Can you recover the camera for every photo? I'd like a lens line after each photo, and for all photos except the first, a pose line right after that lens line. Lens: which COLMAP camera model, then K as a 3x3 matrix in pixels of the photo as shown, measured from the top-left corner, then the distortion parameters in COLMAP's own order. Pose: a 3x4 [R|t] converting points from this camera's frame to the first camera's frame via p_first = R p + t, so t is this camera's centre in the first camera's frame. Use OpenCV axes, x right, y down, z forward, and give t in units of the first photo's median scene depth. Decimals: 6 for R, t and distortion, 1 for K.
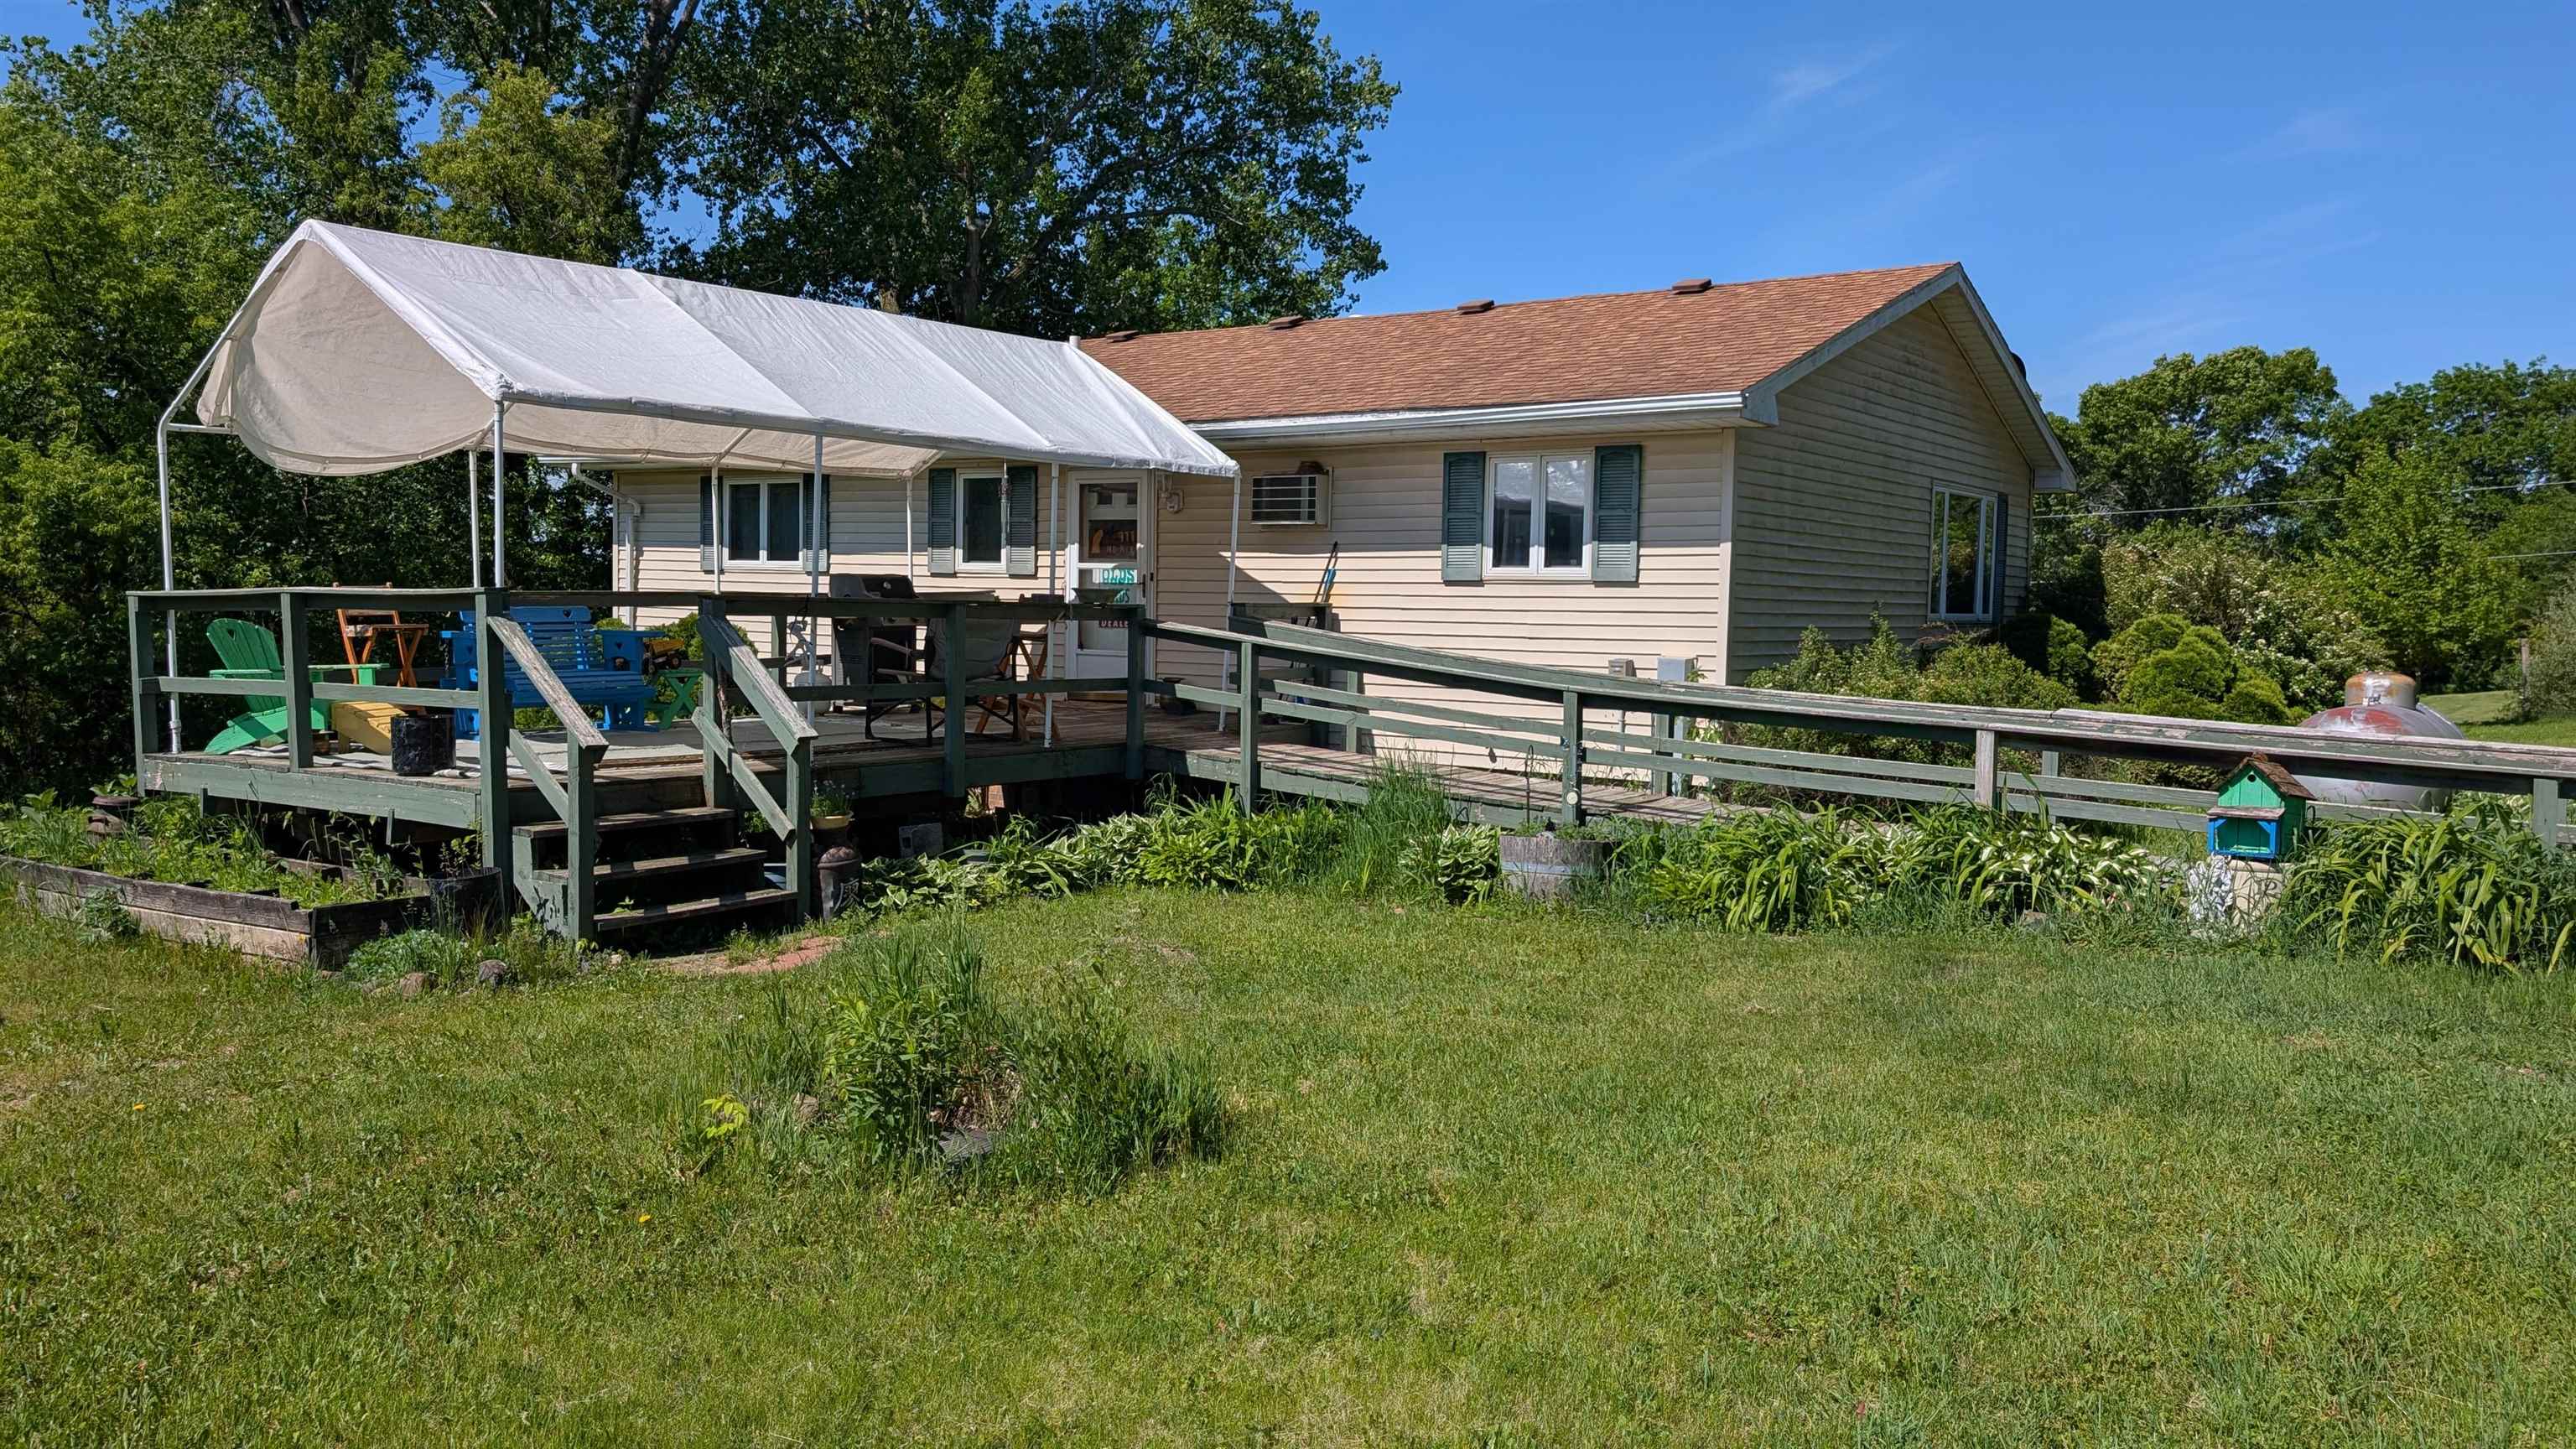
lens RADIAL K [[1908.1, 0, 1288.0], [0, 1908.1, 724.5], [0, 0, 1]] dist [0.091110, -0.154750]
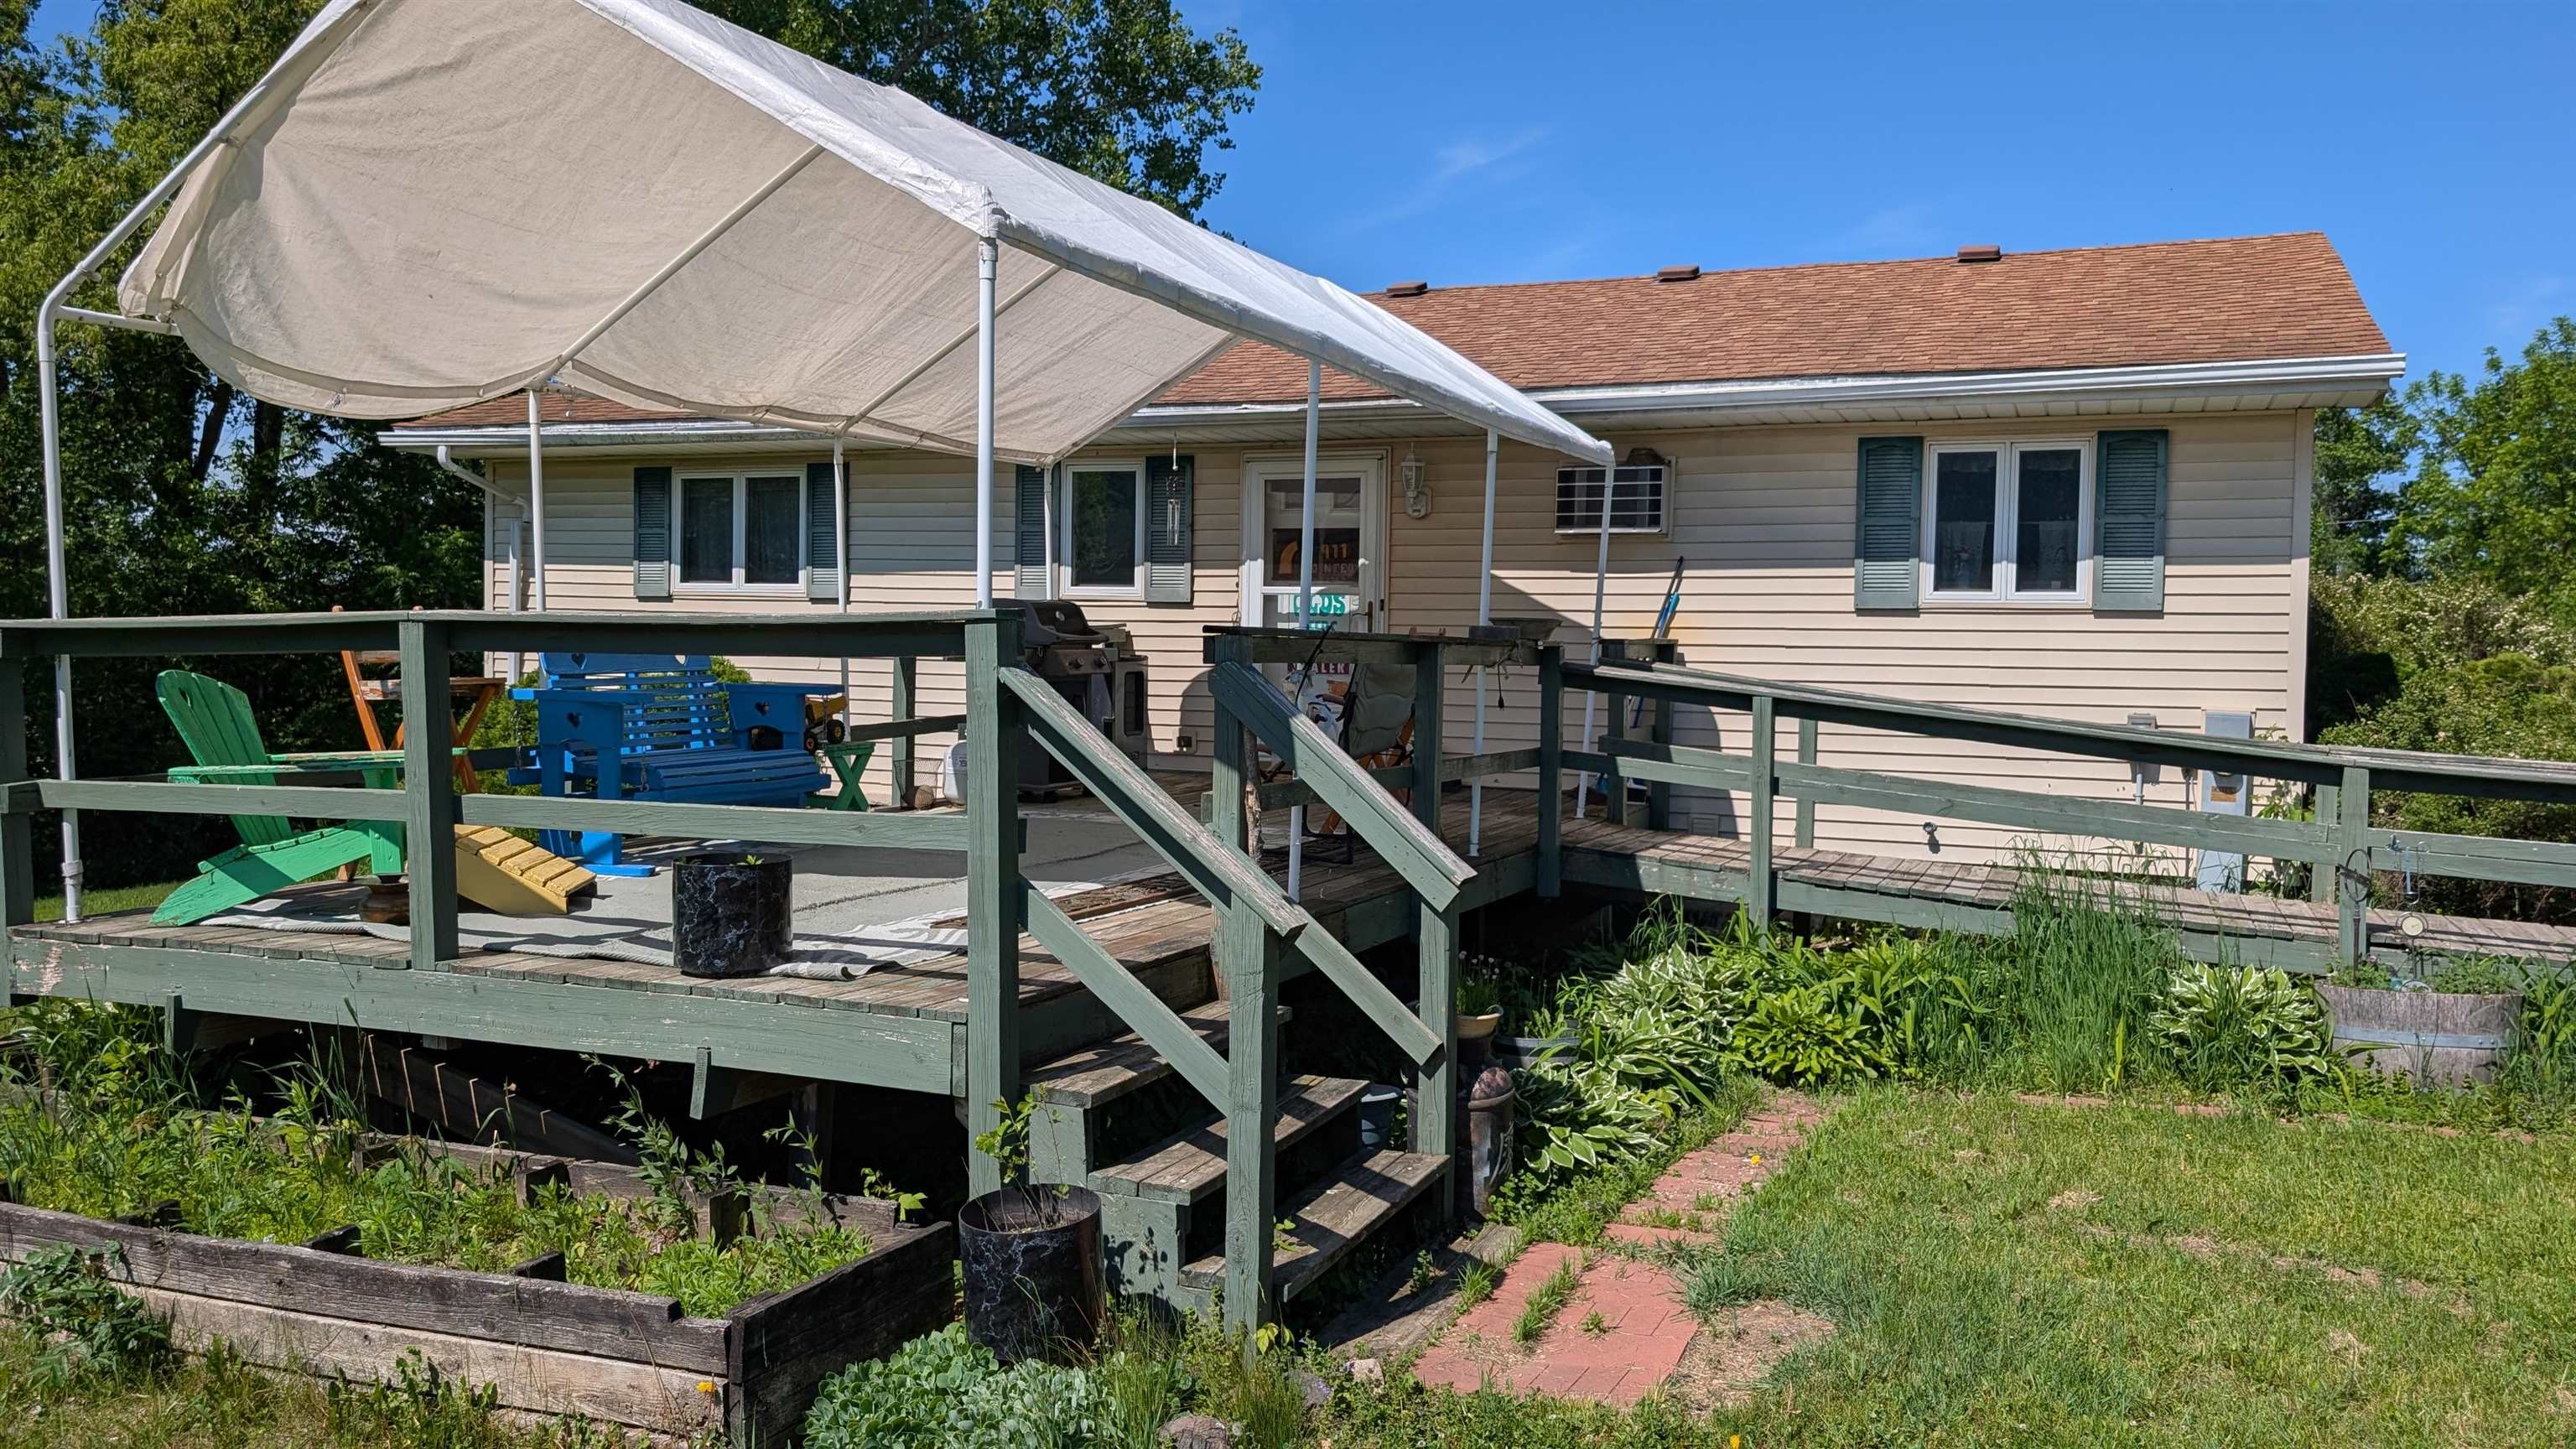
lens RADIAL K [[1865.6, 0, 1288.0], [0, 1865.6, 724.5], [0, 0, 1]] dist [0.028090, -0.047934]
pose [[0.973220, -0.011185, 0.229605, -0.320568], [0.015709, 0.999717, -0.017886, -0.022139], [-0.229340, 0.021014, 0.973120, 0.365750]]
